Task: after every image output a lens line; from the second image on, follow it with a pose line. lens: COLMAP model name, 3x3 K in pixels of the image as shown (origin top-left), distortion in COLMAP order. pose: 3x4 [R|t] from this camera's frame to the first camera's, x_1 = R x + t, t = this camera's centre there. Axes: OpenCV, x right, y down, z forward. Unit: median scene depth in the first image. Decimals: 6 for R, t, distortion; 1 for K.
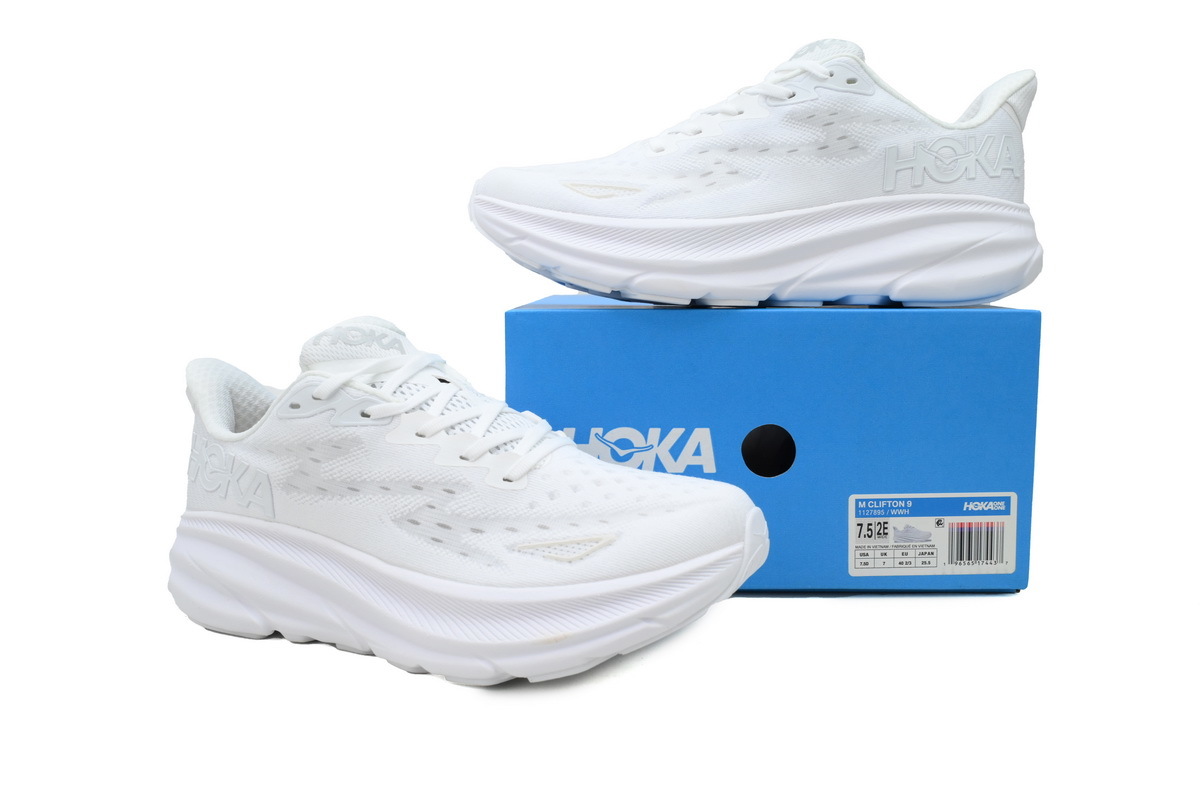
lens RADIAL K [[1068.3, 0, 603.4], [0, 1068.3, 406.0], [0, 0, 1]] dist [0.022230, -0.002132]
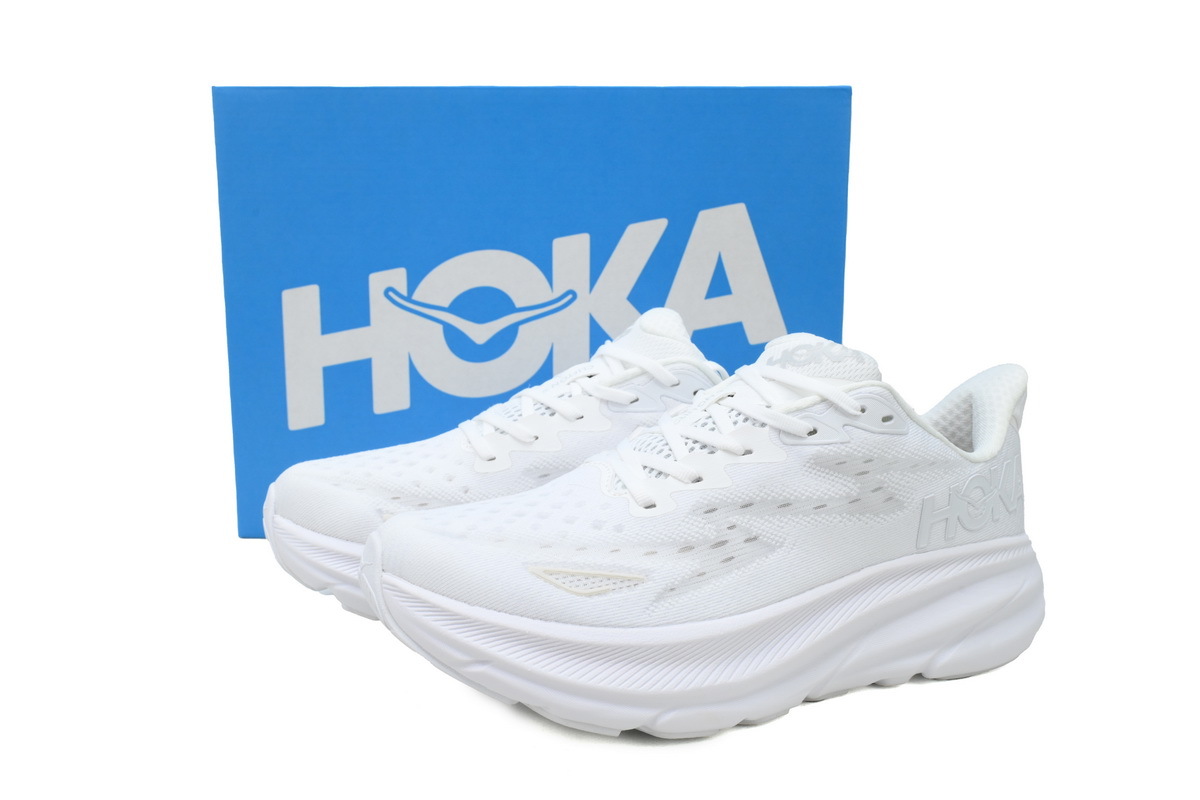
lens RADIAL K [[1068.3, 0, 599.5], [0, 1068.3, 398.8], [0, 0, 1]] dist [0.022230, -0.002132]
pose [[0.925163, -0.040144, 0.377441, -0.258836], [0.028234, 0.998915, 0.037037, -0.349973], [-0.378519, -0.023609, 0.925292, 0.348344]]
